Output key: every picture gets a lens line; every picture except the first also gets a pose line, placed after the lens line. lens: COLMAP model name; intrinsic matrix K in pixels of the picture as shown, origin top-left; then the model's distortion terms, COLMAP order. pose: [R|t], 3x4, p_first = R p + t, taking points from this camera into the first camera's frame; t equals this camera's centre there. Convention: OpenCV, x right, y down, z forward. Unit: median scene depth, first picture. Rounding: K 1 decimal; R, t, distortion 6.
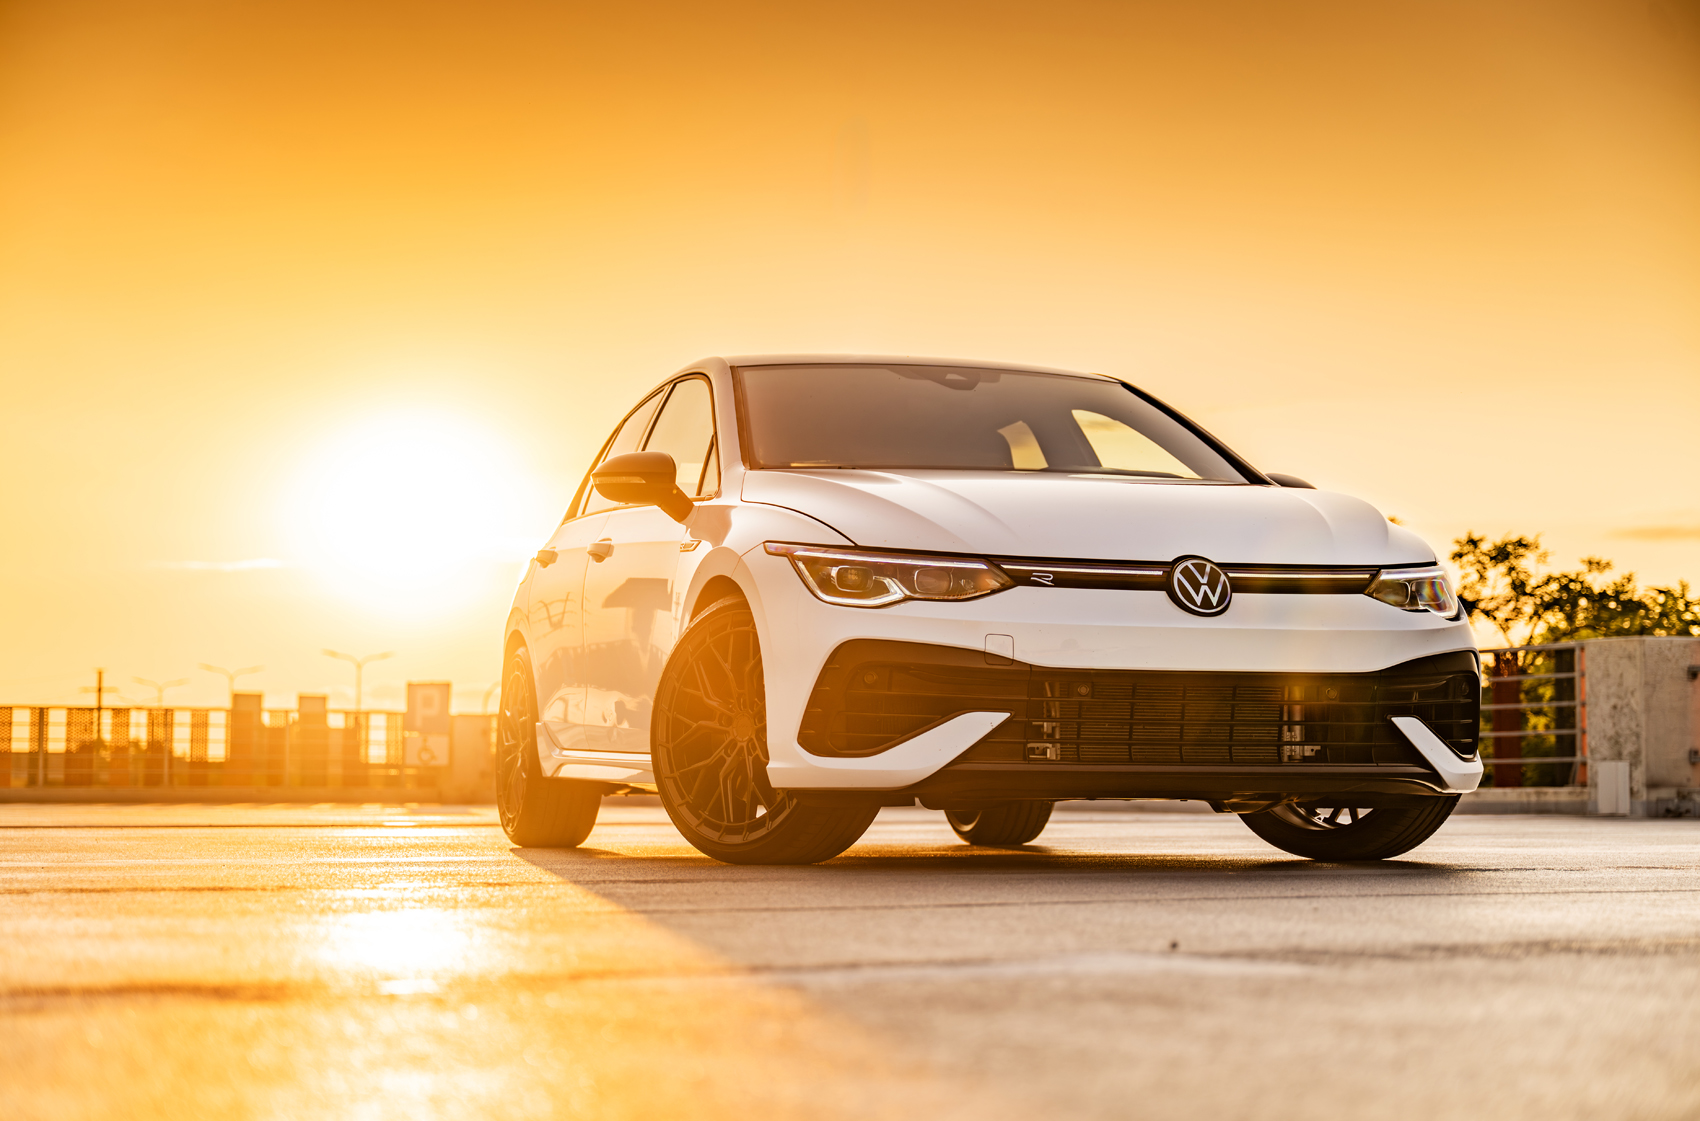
lens RADIAL K [[2991.1, 0, 850.0], [0, 2991.1, 560.5], [0, 0, 1]] dist [0.032355, 0.067762]
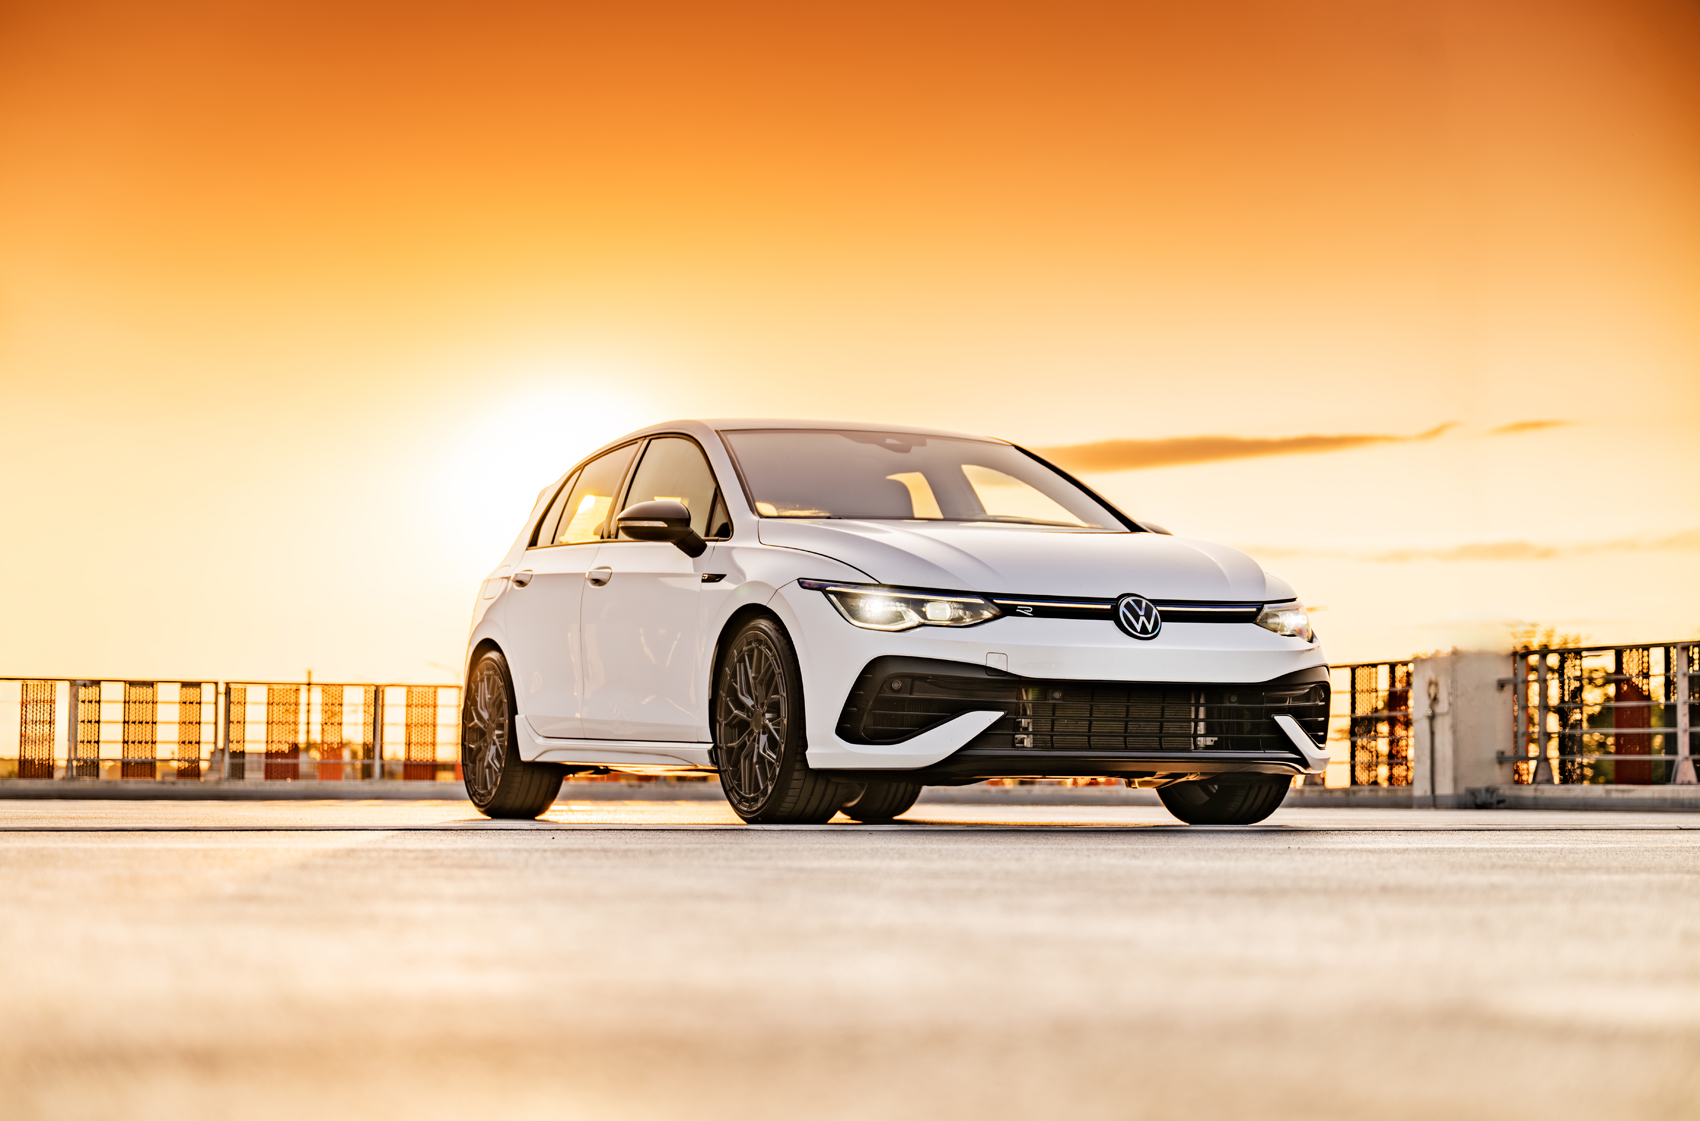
lens RADIAL K [[2970.4, 0, 850.0], [0, 2970.4, 560.5], [0, 0, 1]] dist [0.004892, -0.001646]
pose [[0.991723, 0.010725, 0.127950, -0.174592], [-0.011108, 0.999936, 0.002280, -0.017651], [-0.127918, -0.003682, 0.991778, -0.284508]]
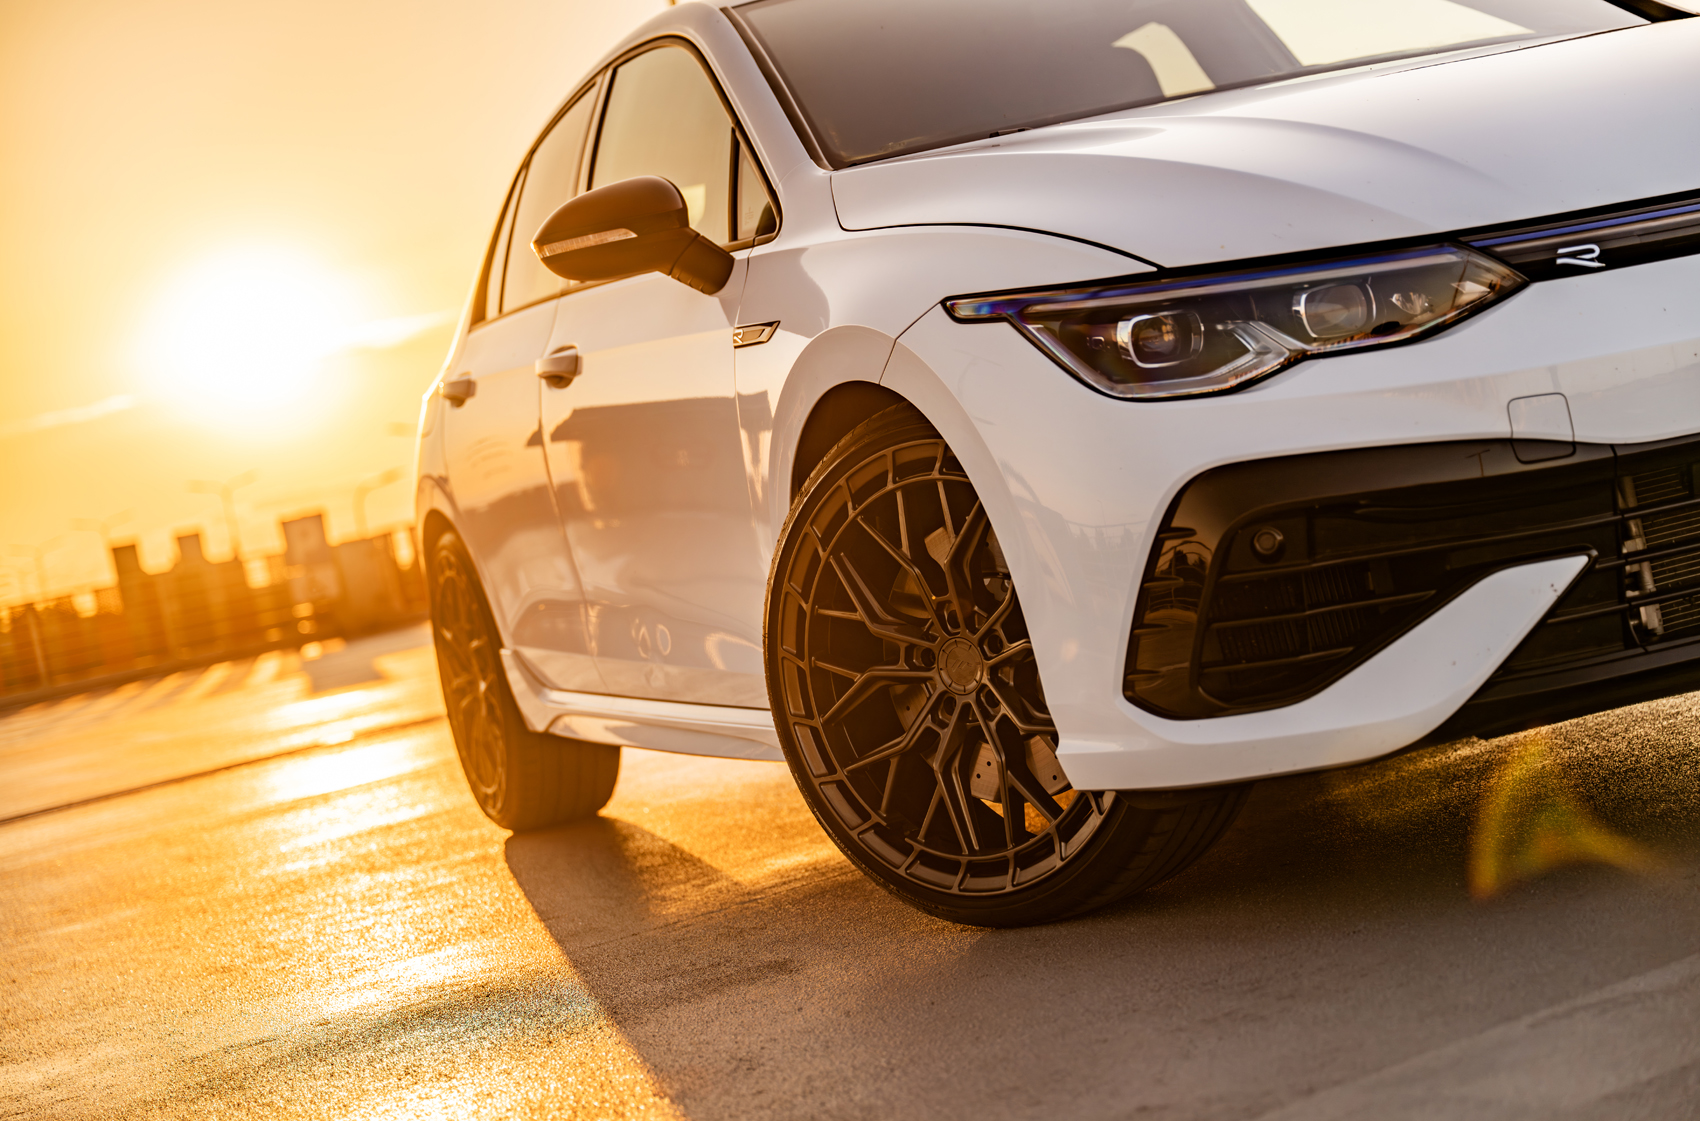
lens RADIAL K [[2988.5, 0, 850.0], [0, 2988.5, 560.5], [0, 0, 1]] dist [-0.001497, -0.014712]
pose [[0.977616, -0.207532, 0.034619, -0.070800], [0.203287, 0.974113, 0.098886, -0.016550], [-0.054244, -0.089635, 0.994496, 0.517171]]
